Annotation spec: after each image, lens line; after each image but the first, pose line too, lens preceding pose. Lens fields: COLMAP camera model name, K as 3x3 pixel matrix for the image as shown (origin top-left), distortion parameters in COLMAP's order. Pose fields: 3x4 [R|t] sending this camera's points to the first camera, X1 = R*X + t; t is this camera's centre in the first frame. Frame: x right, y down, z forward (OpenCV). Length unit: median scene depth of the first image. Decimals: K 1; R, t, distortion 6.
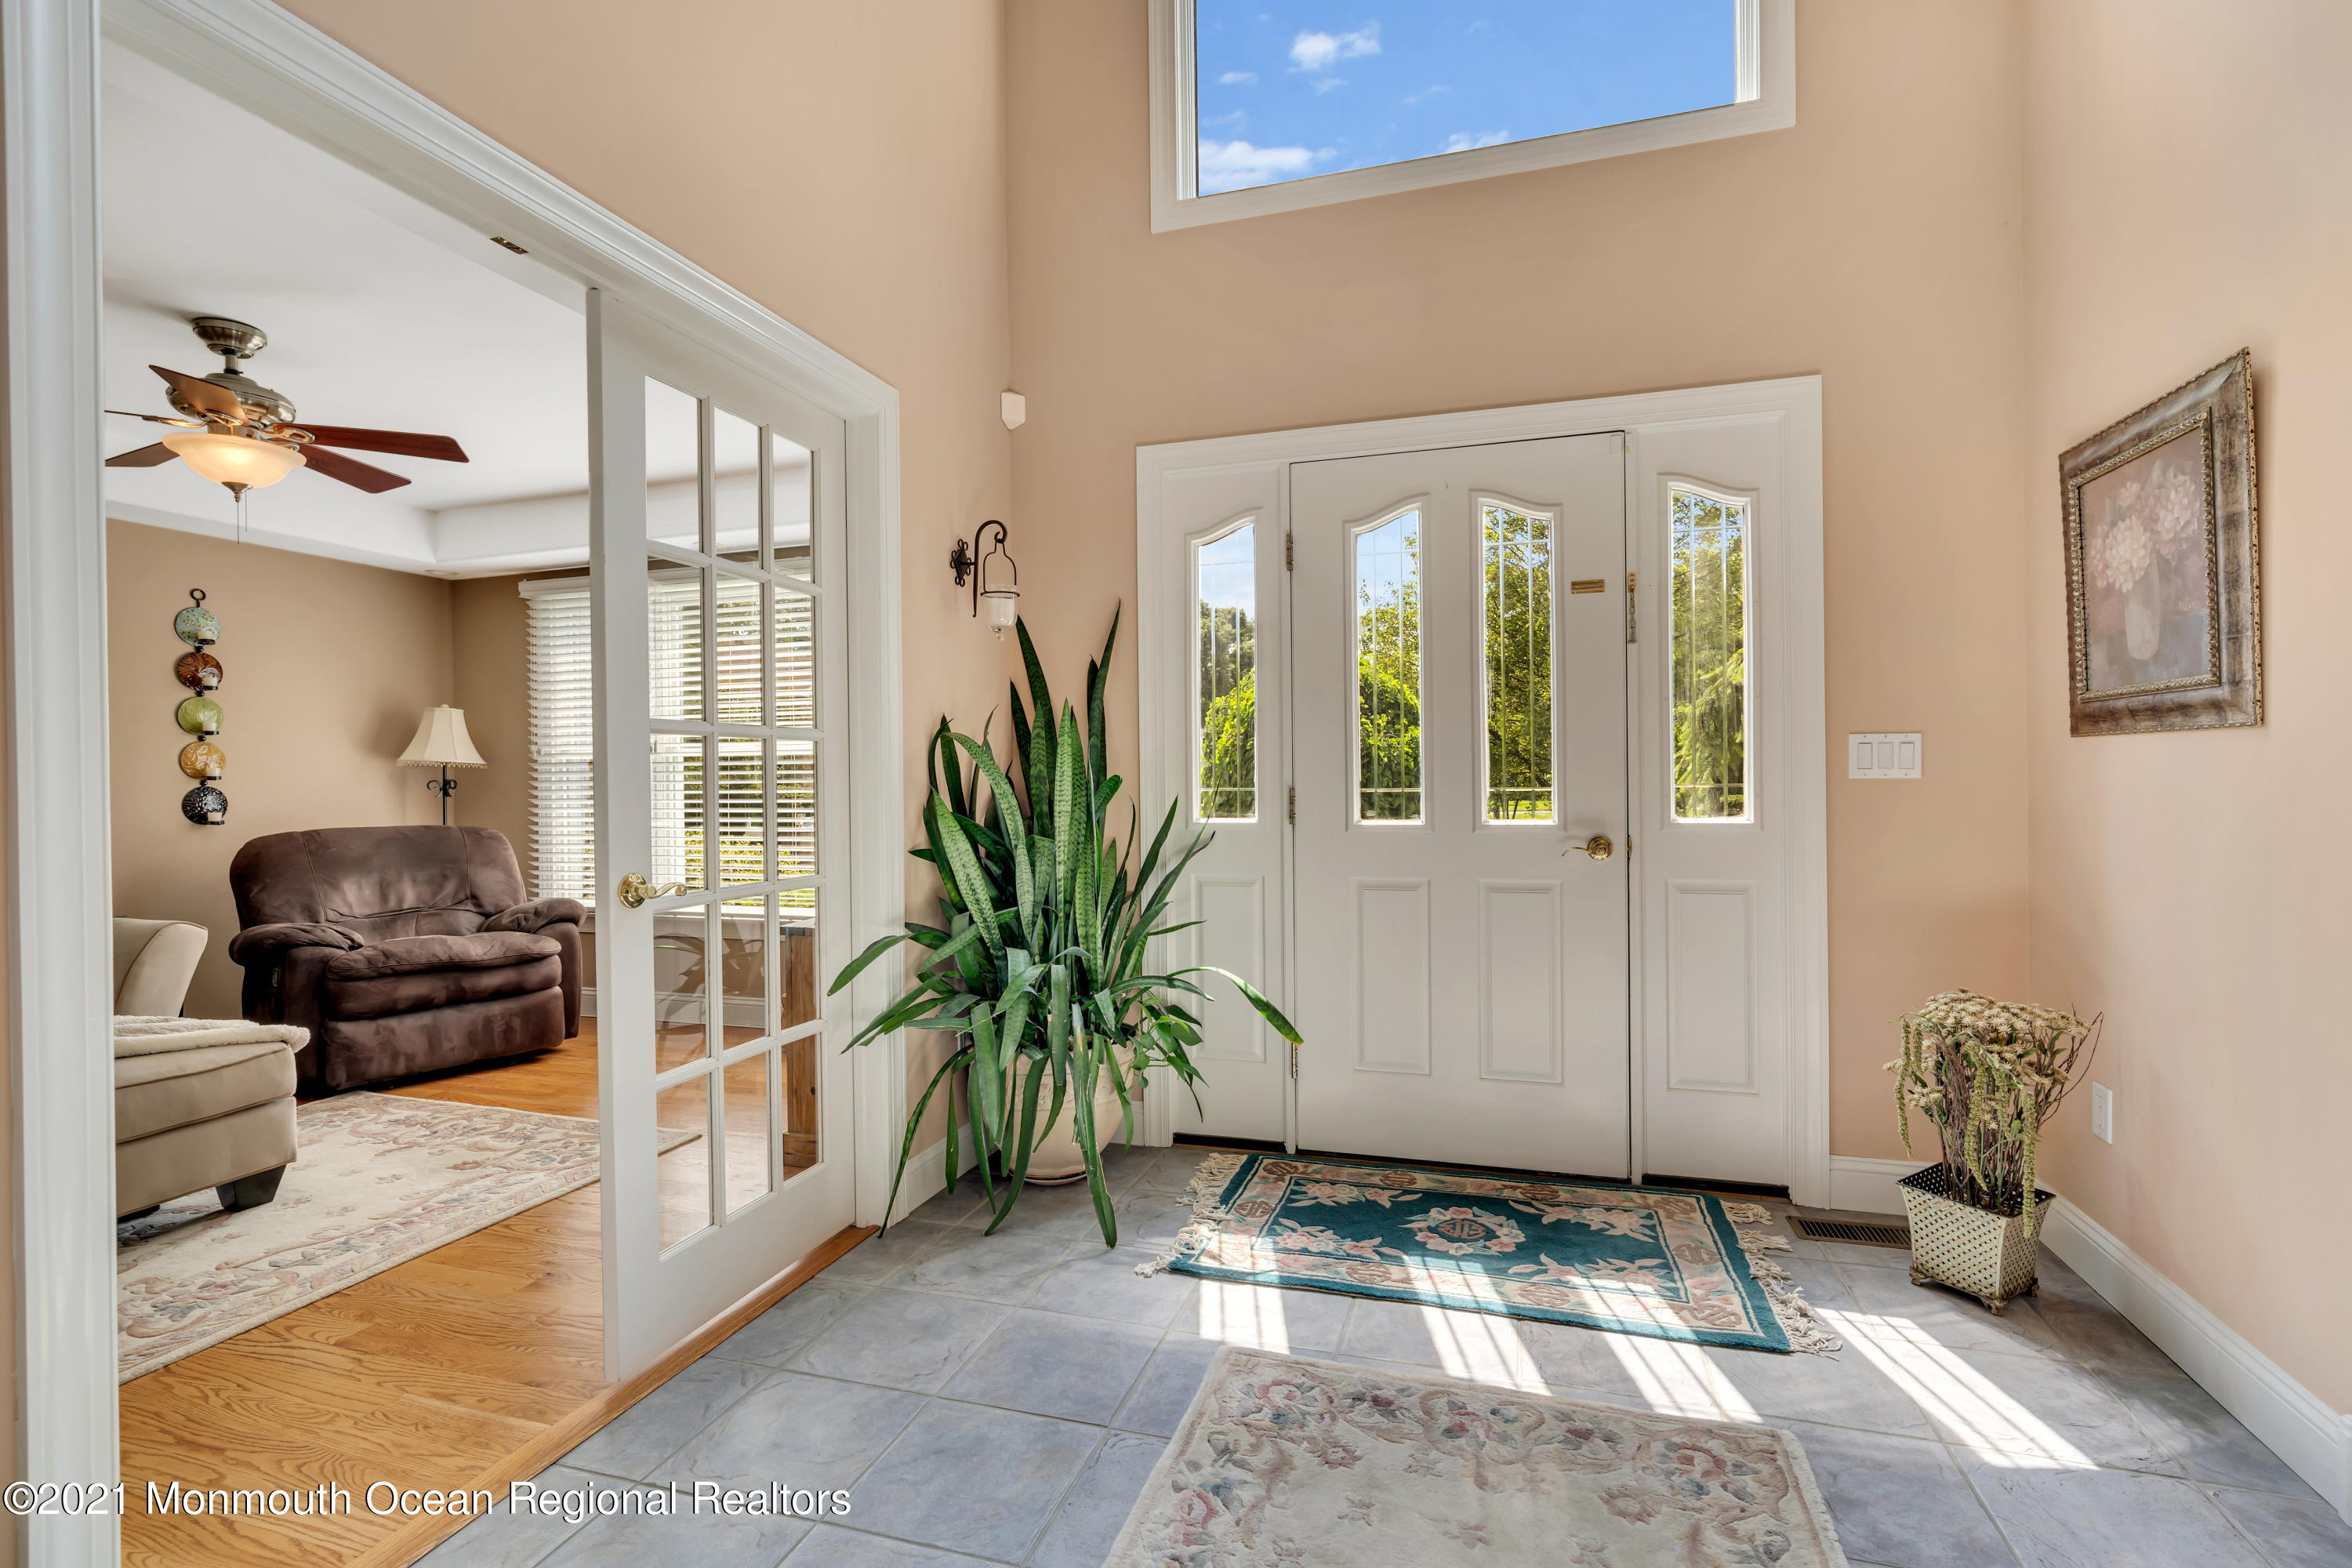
lens RADIAL K [[1061.4, 0, 1189.3], [0, 1061.4, 781.0], [0, 0, 1]] dist [-0.005838, 0.000419]
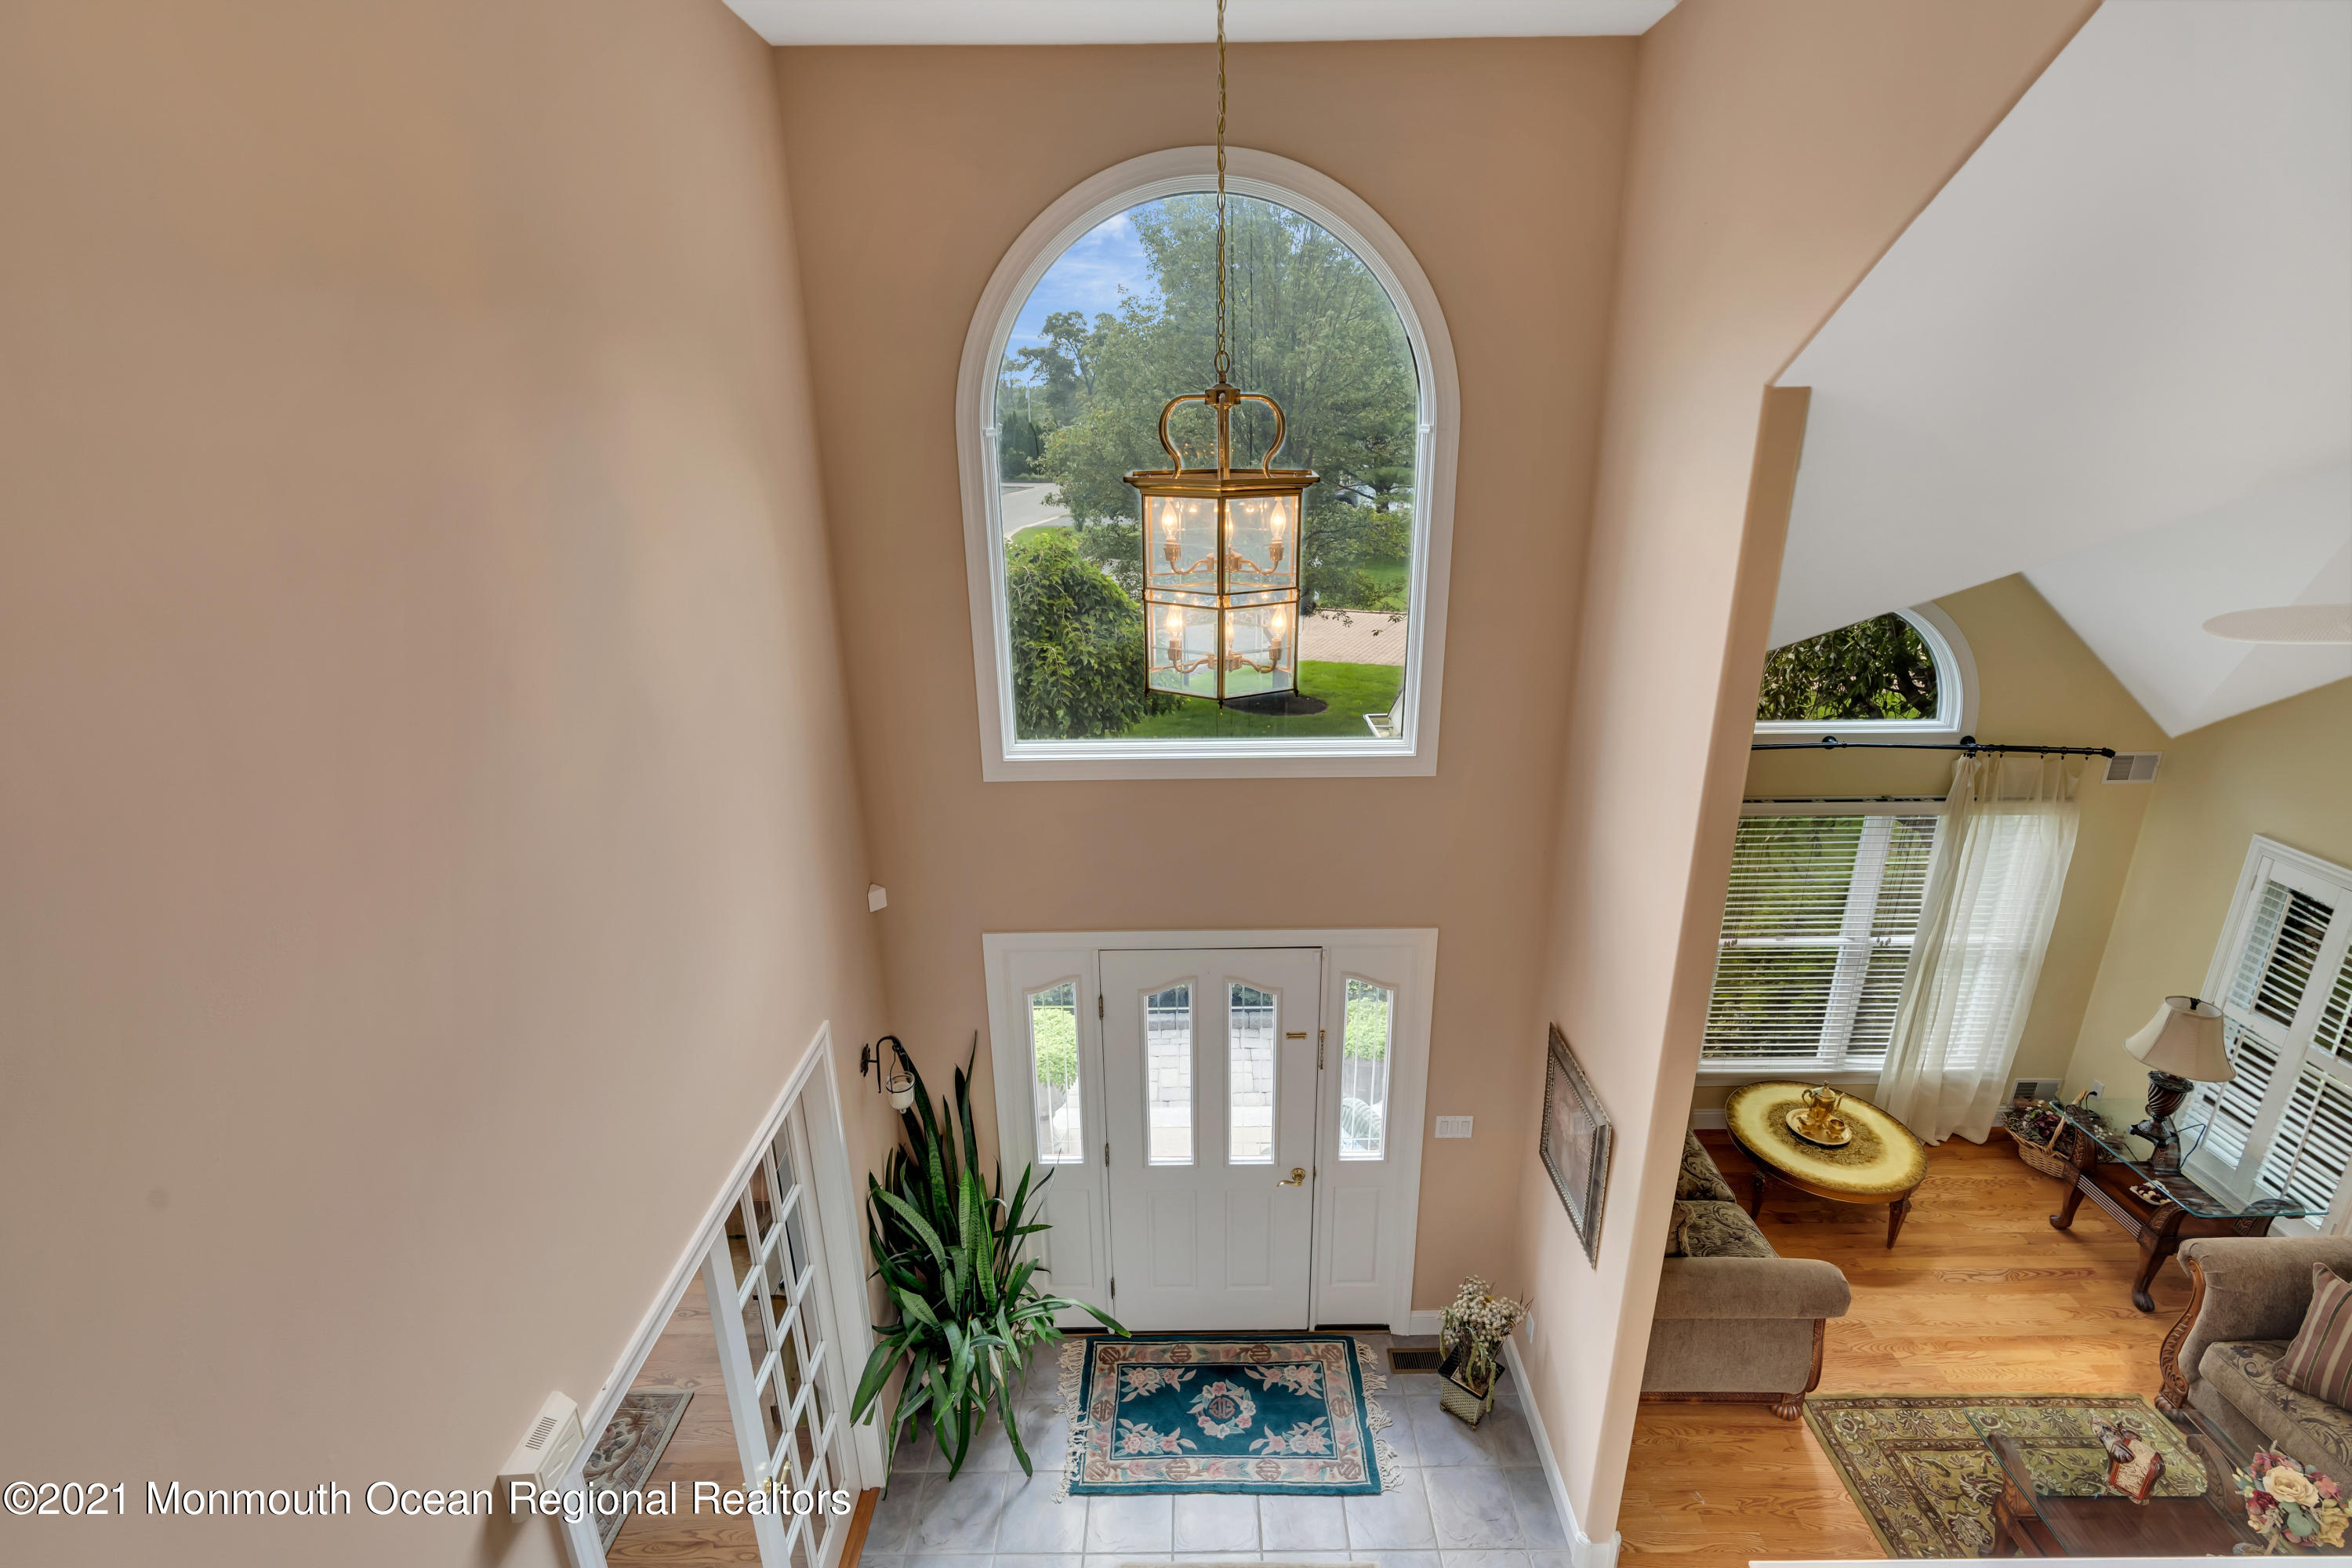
lens RADIAL K [[1061.4, 0, 1189.3], [0, 1061.4, 781.0], [0, 0, 1]] dist [-0.005838, 0.000419]
pose [[0.955972, -0.095879, 0.277353, -0.180607], [0.002225, 0.947461, 0.319862, -1.095042], [-0.293450, -0.305162, 0.905960, -0.267558]]
